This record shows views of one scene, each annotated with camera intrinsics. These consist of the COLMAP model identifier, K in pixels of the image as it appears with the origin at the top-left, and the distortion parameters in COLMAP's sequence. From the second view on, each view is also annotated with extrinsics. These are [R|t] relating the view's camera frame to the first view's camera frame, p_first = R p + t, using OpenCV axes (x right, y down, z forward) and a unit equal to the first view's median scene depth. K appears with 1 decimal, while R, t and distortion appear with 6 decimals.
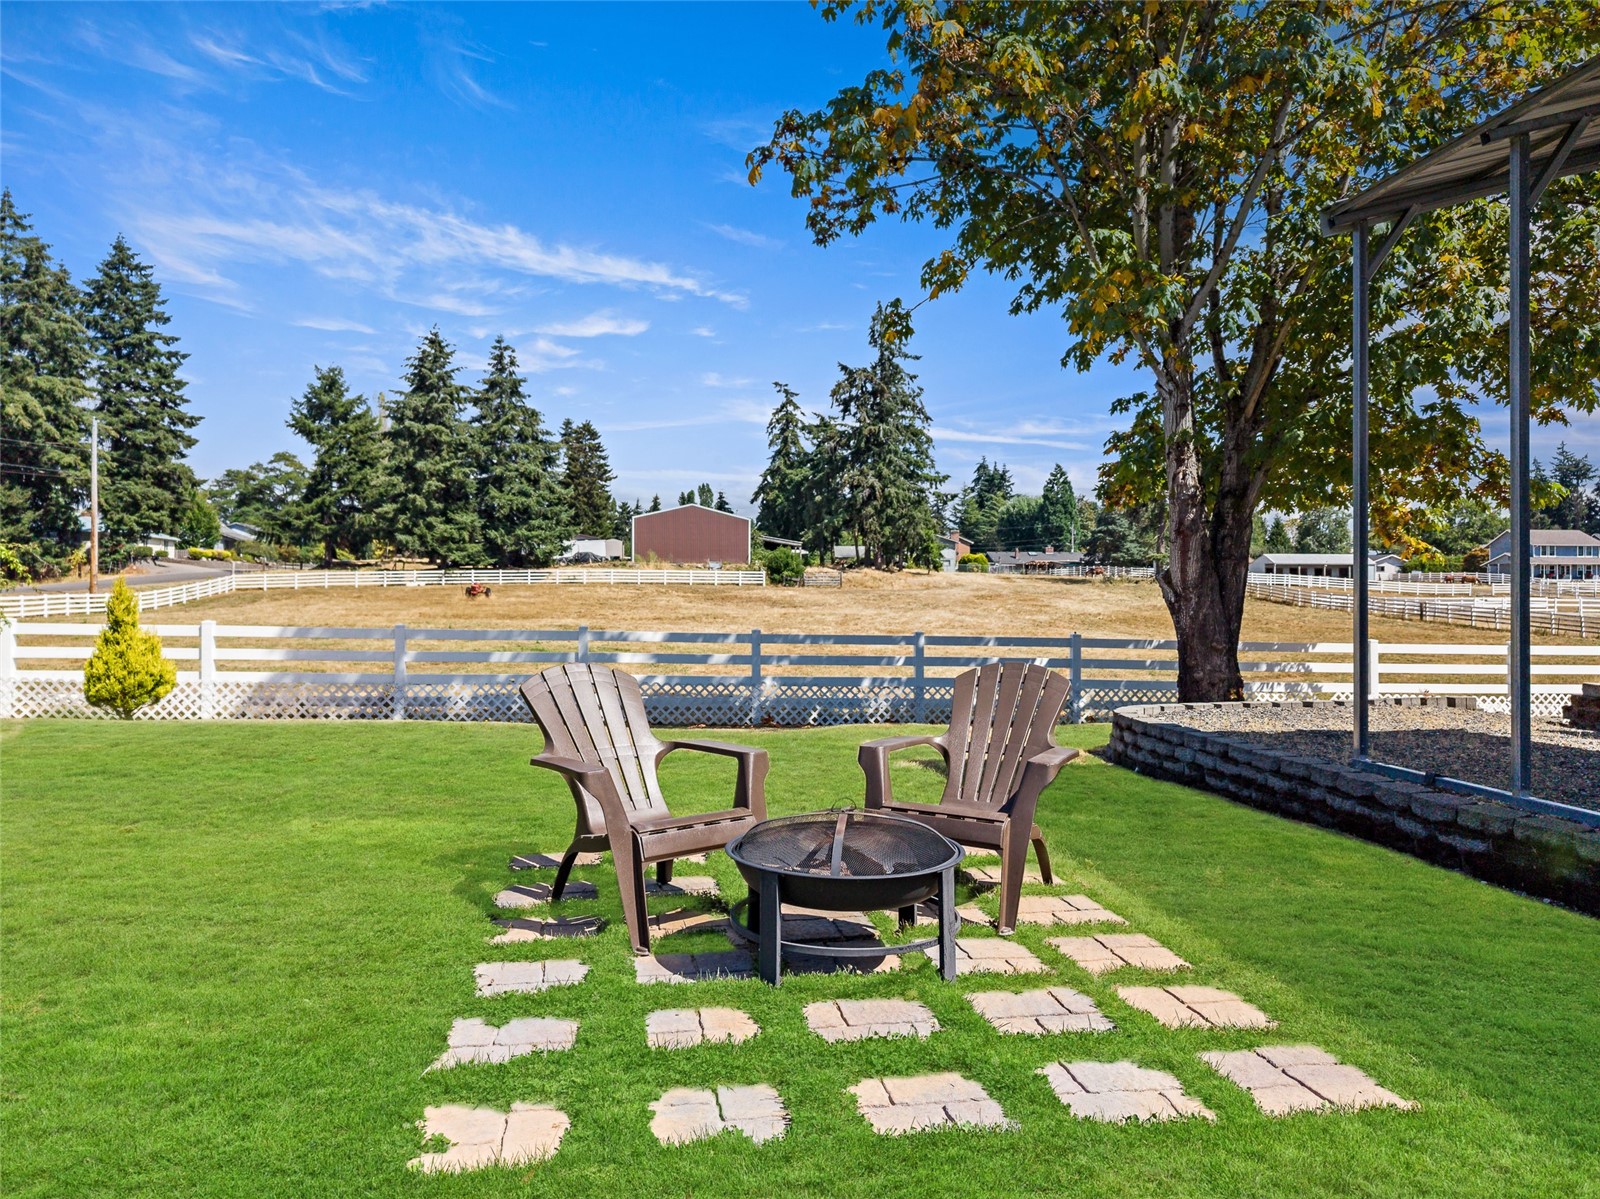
lens RADIAL K [[1073.0, 0, 800.0], [0, 1073.0, 599.5], [0, 0, 1]] dist [0.080968, -0.065041]
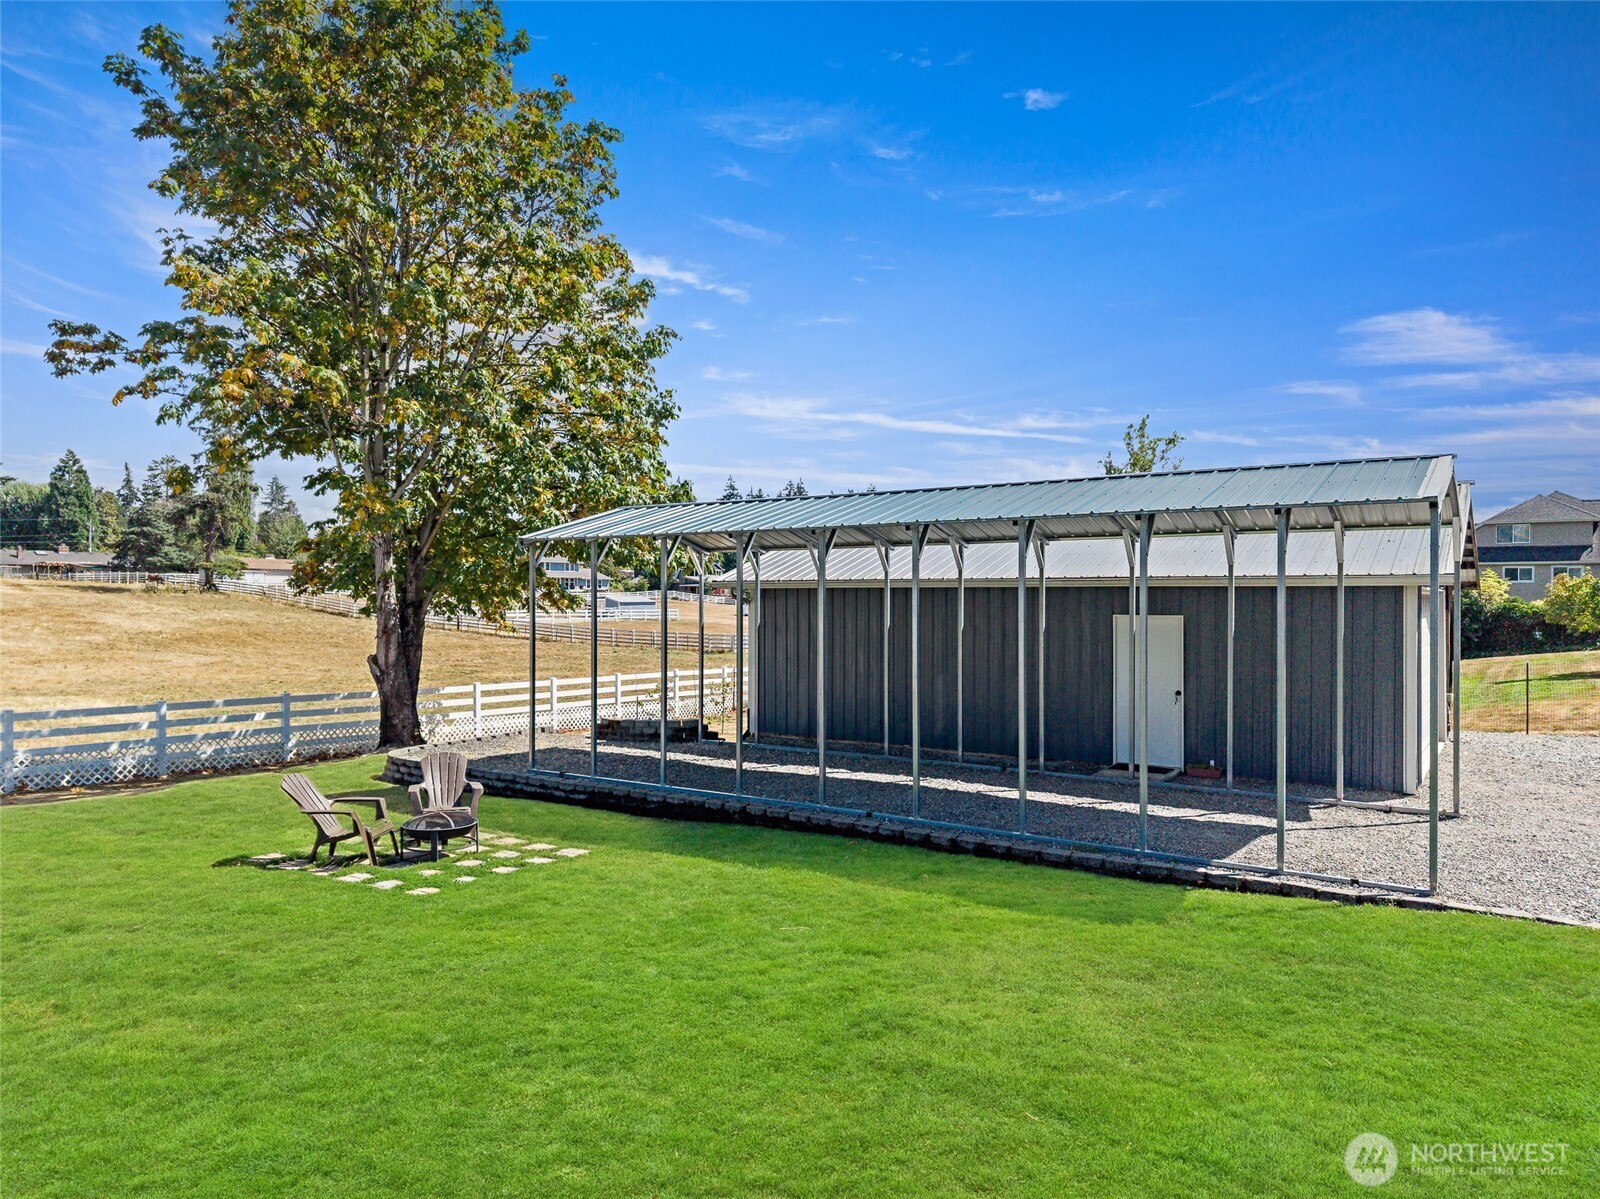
lens RADIAL K [[1073.0, 0, 800.0], [0, 1073.0, 599.5], [0, 0, 1]] dist [0.080968, -0.065041]
pose [[0.666275, -0.000263, 0.745706, -0.064734], [-0.003116, 0.999990, 0.003136, -0.017759], [-0.745700, -0.004413, 0.666267, -0.076803]]
